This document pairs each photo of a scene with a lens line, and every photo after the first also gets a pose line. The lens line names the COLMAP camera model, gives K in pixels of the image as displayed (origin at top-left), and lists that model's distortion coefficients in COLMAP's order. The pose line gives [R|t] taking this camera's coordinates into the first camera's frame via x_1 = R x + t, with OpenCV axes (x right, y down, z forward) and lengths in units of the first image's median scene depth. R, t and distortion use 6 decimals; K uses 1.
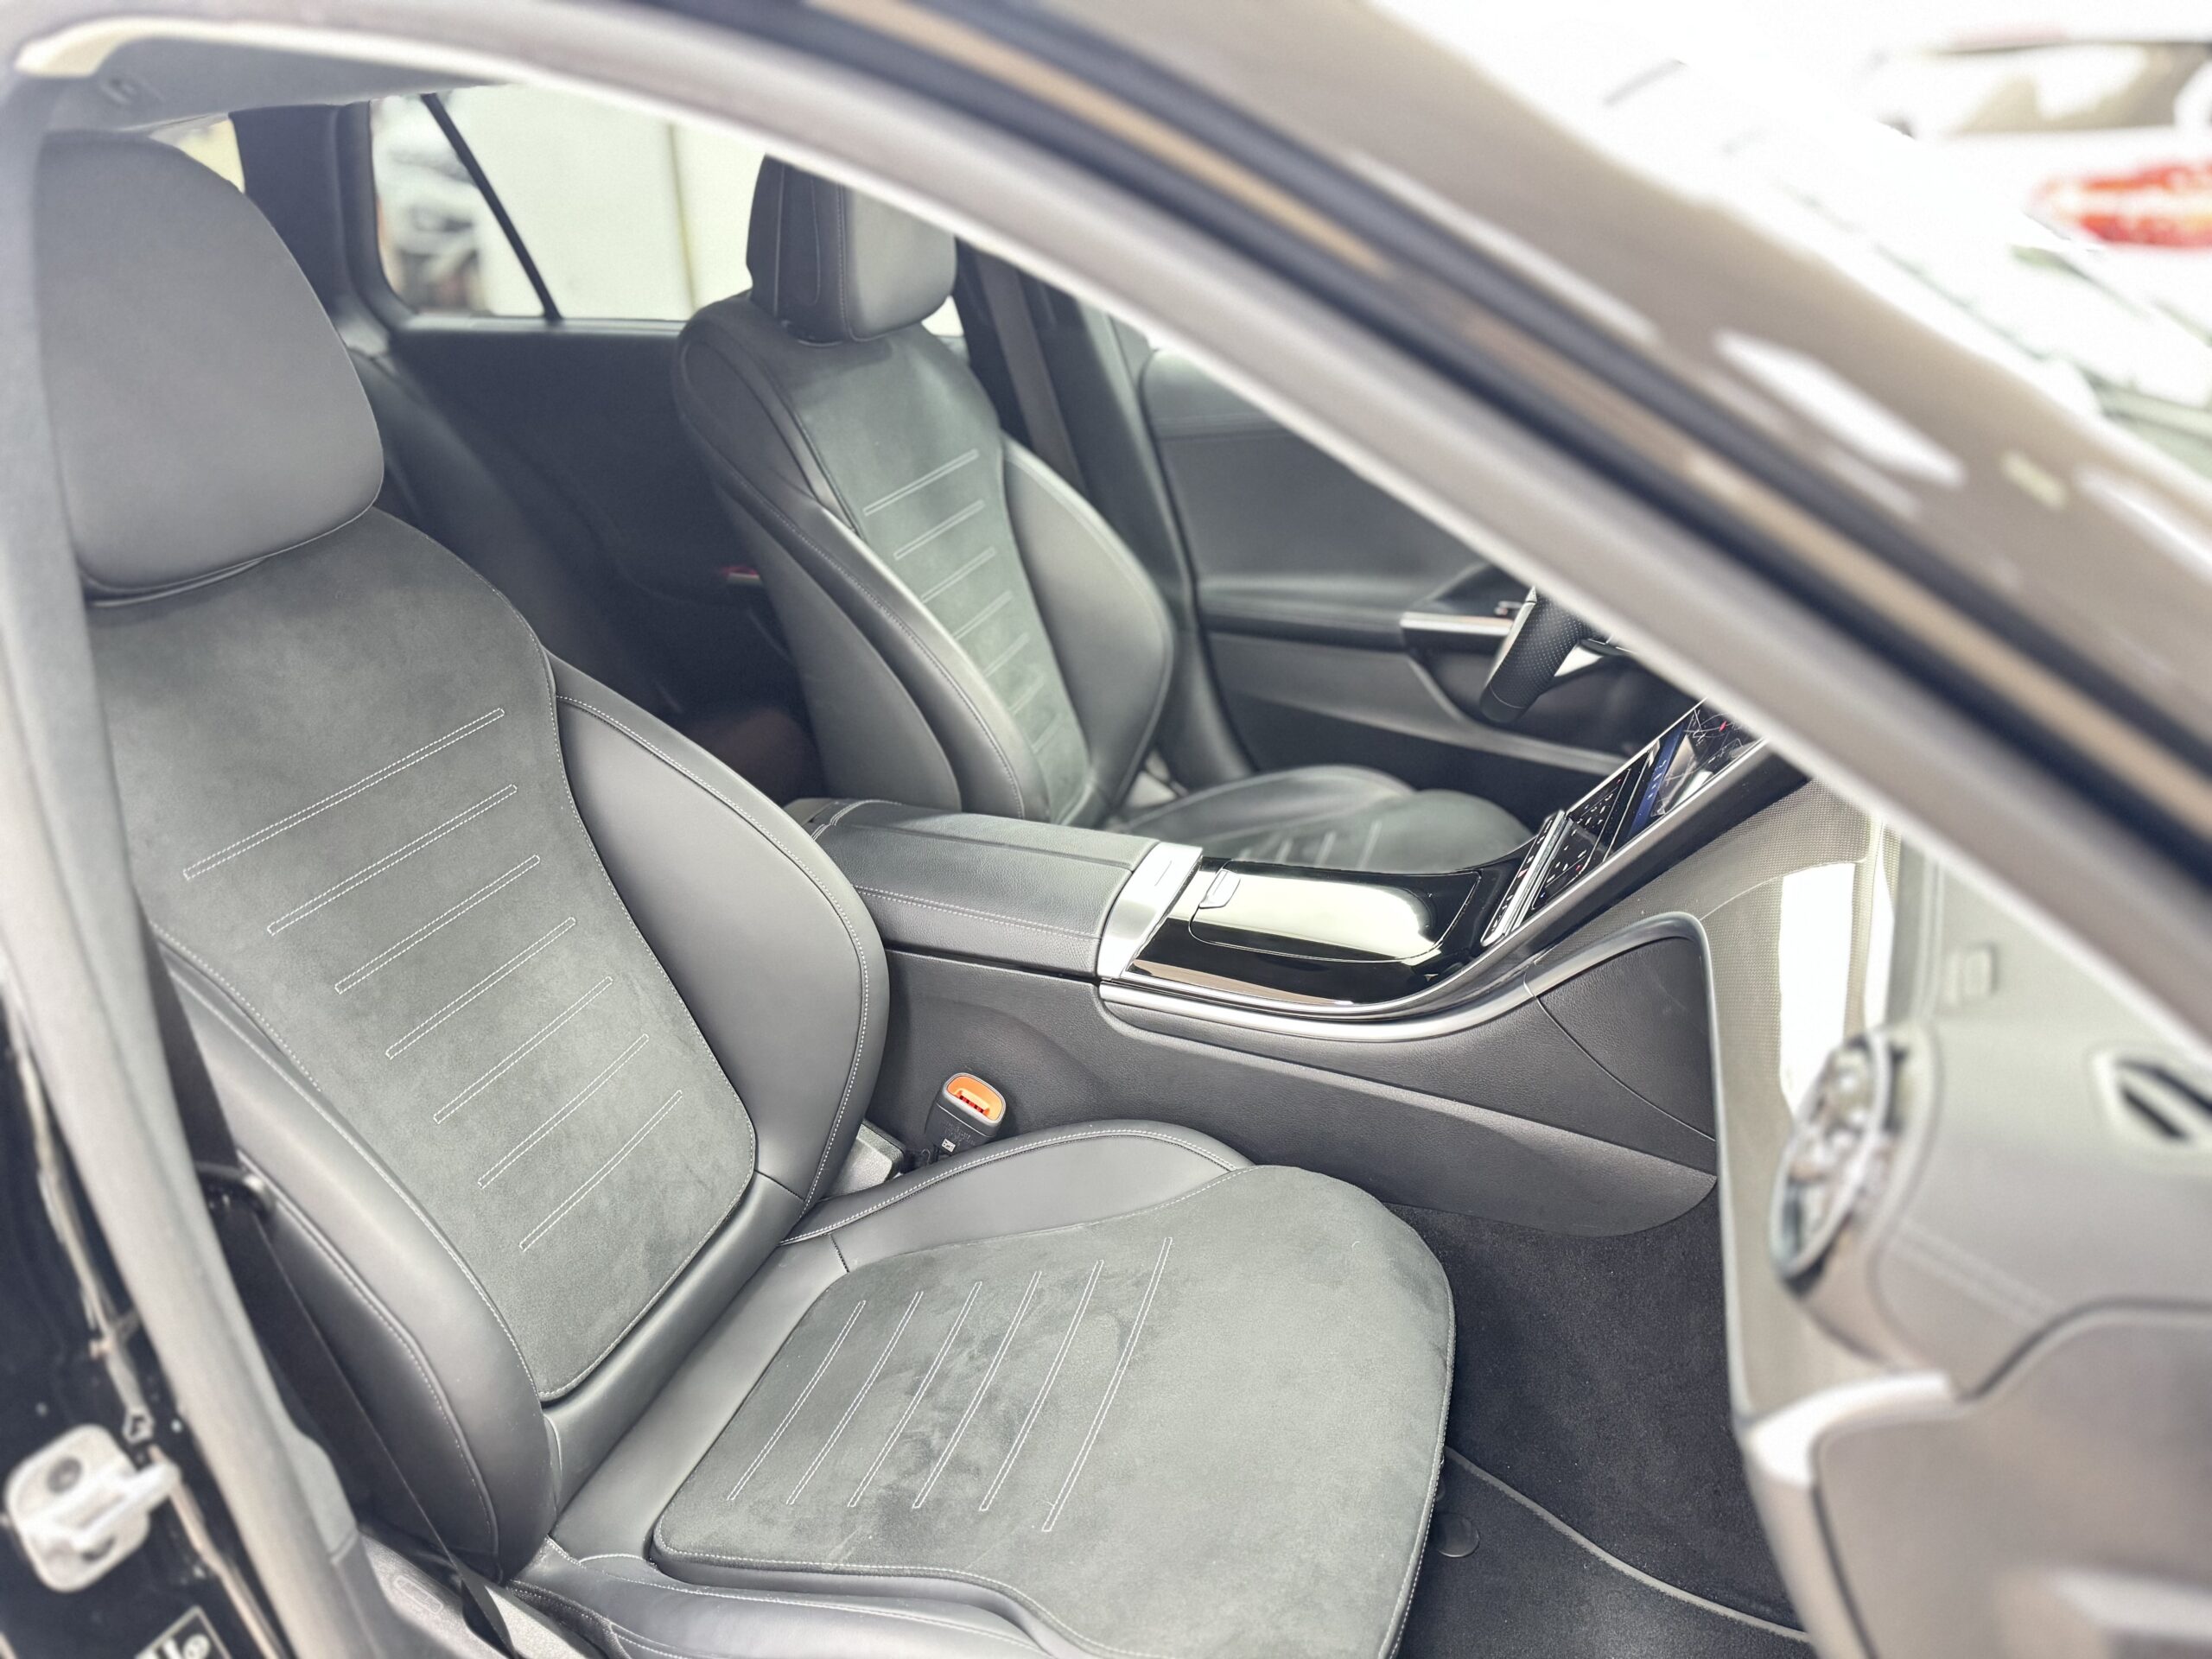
lens RADIAL K [[1557.7, 0, 1100.0], [0, 1557.7, 834.3], [0, 0, 1]] dist [0.019882, -0.022170]
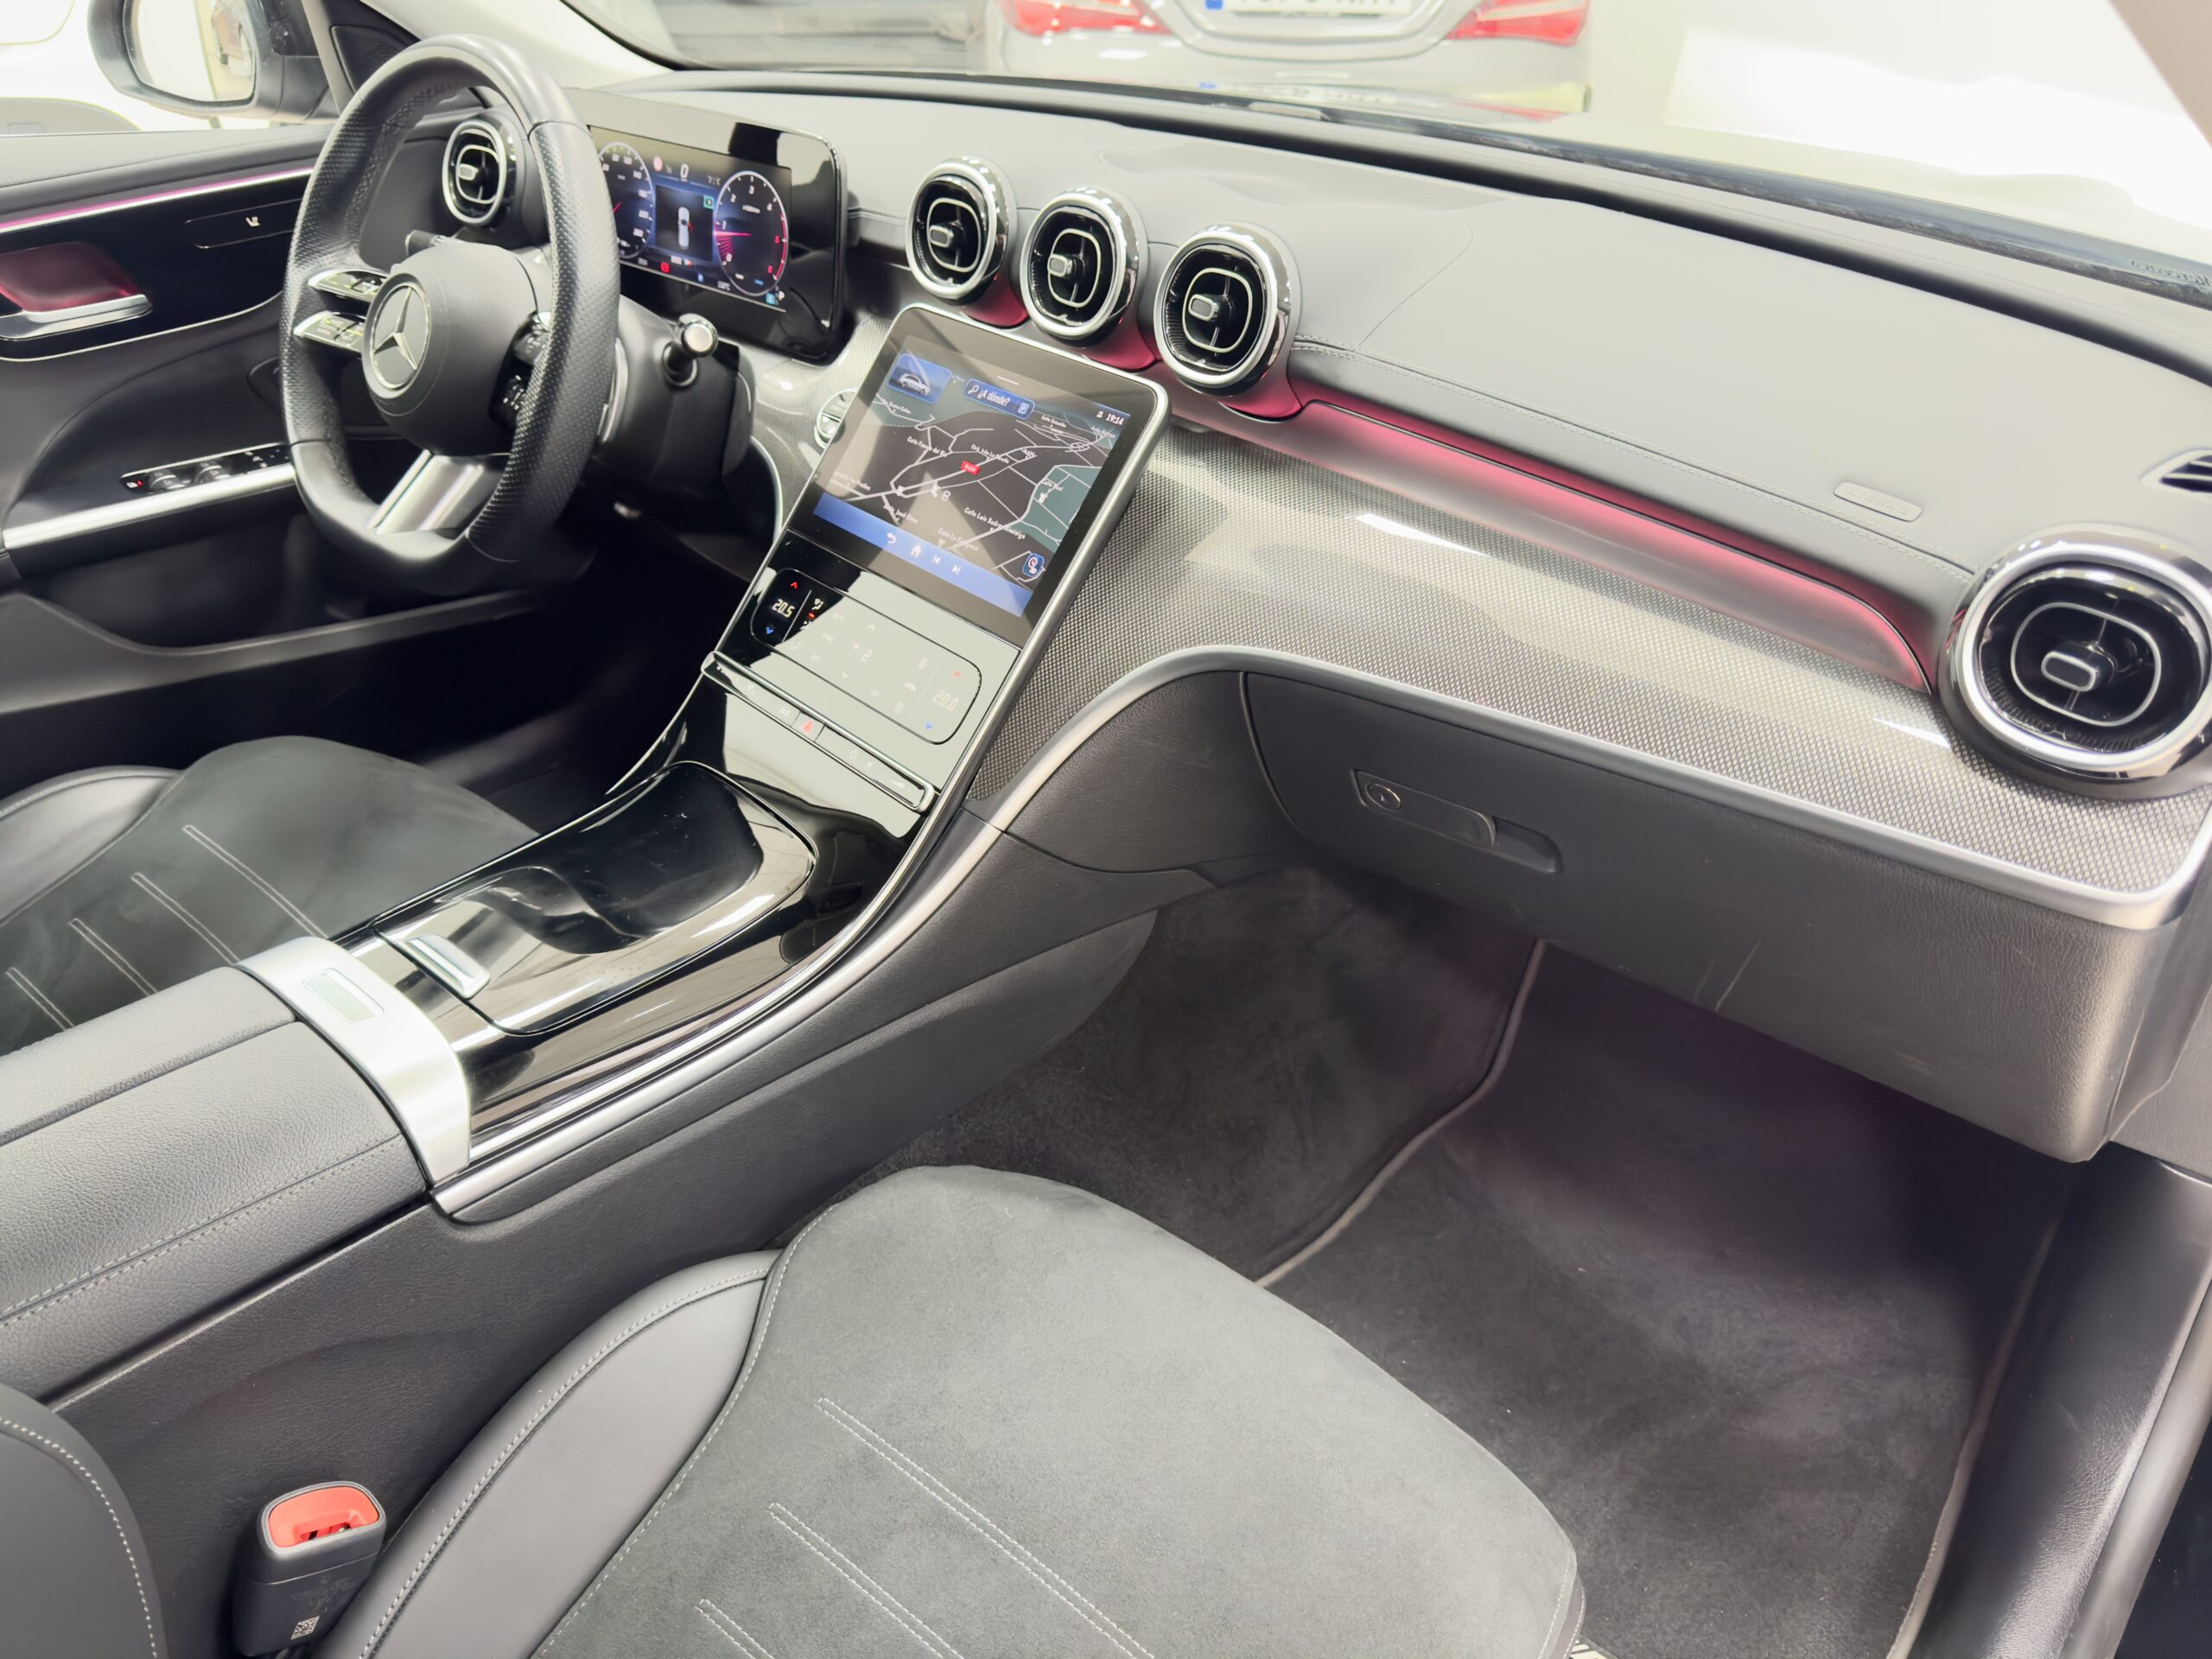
lens RADIAL K [[1639.0, 0, 1094.9], [0, 1639.0, 797.6], [0, 0, 1]] dist [0.024542, -0.031929]
pose [[0.378342, -0.440962, 0.813886, -0.258780], [0.355037, 0.881128, 0.312351, -0.106847], [-0.854872, 0.170784, 0.489925, 0.335387]]
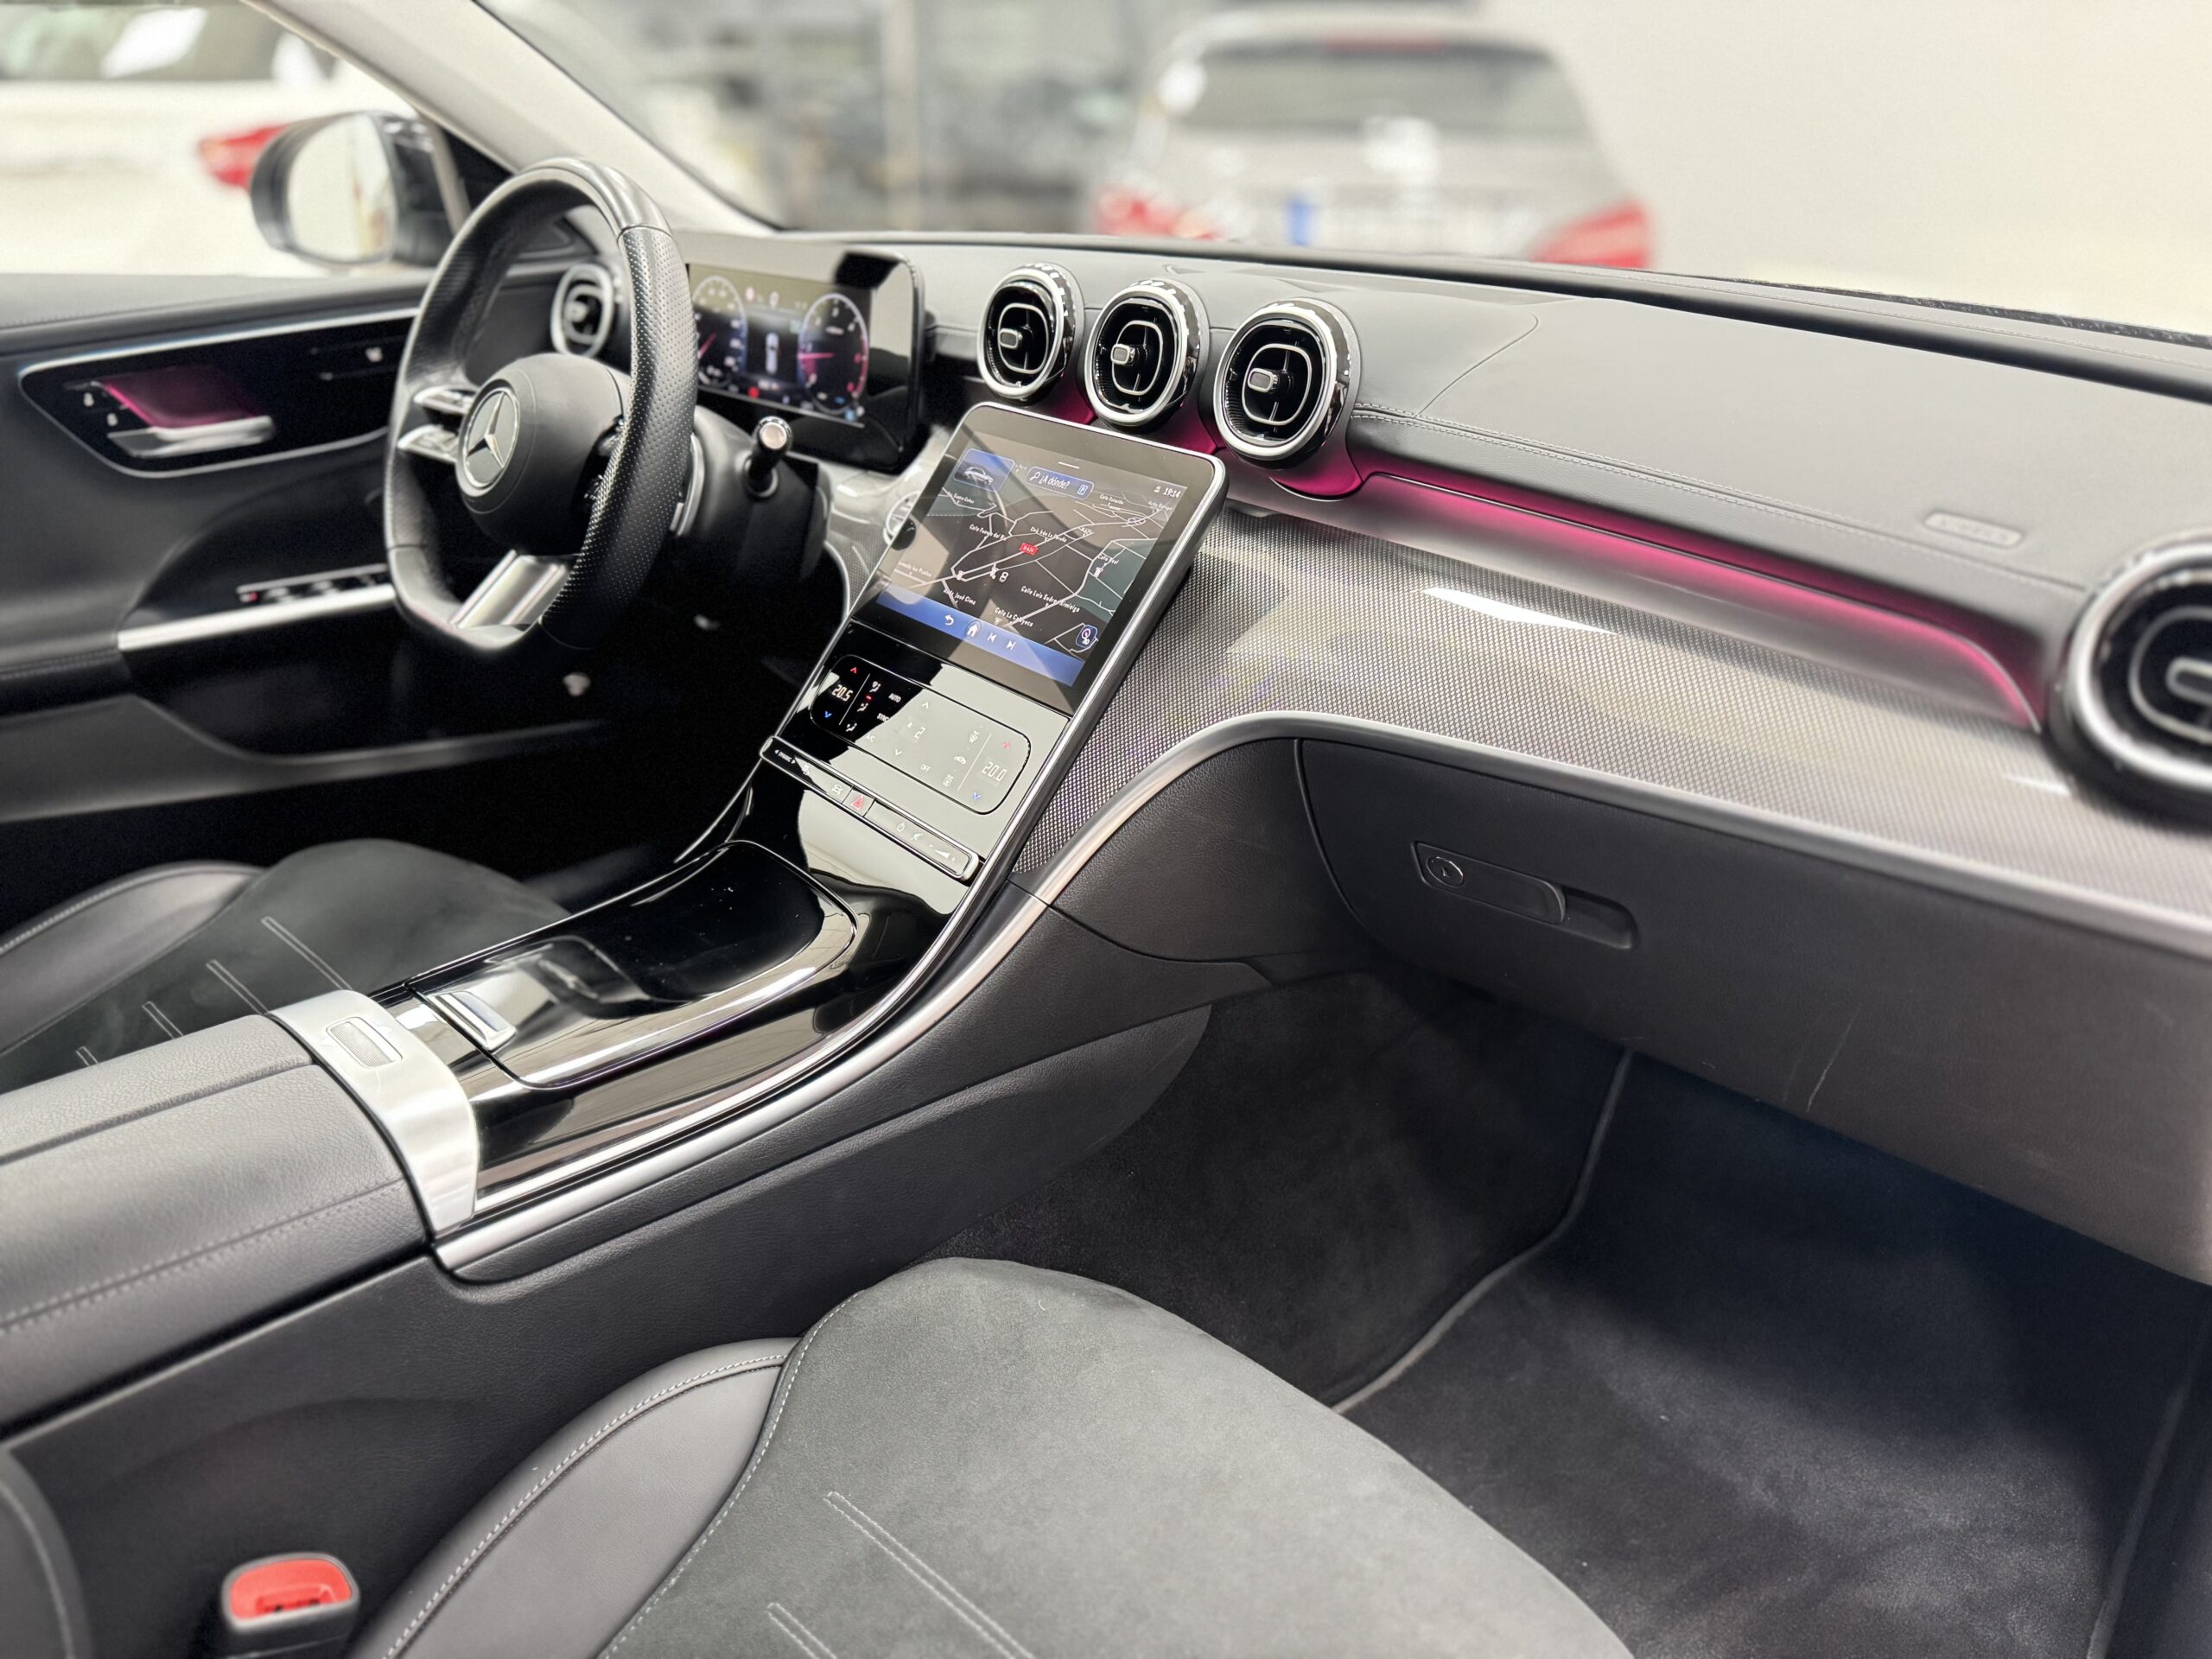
lens RADIAL K [[1557.7, 0, 1096.2], [0, 1557.7, 837.8], [0, 0, 1]] dist [0.019882, -0.022170]
pose [[0.433769, -0.346497, 0.831736, -0.235495], [0.350801, 0.915209, 0.198321, -0.051034], [-0.829930, 0.205748, 0.518540, 0.352849]]
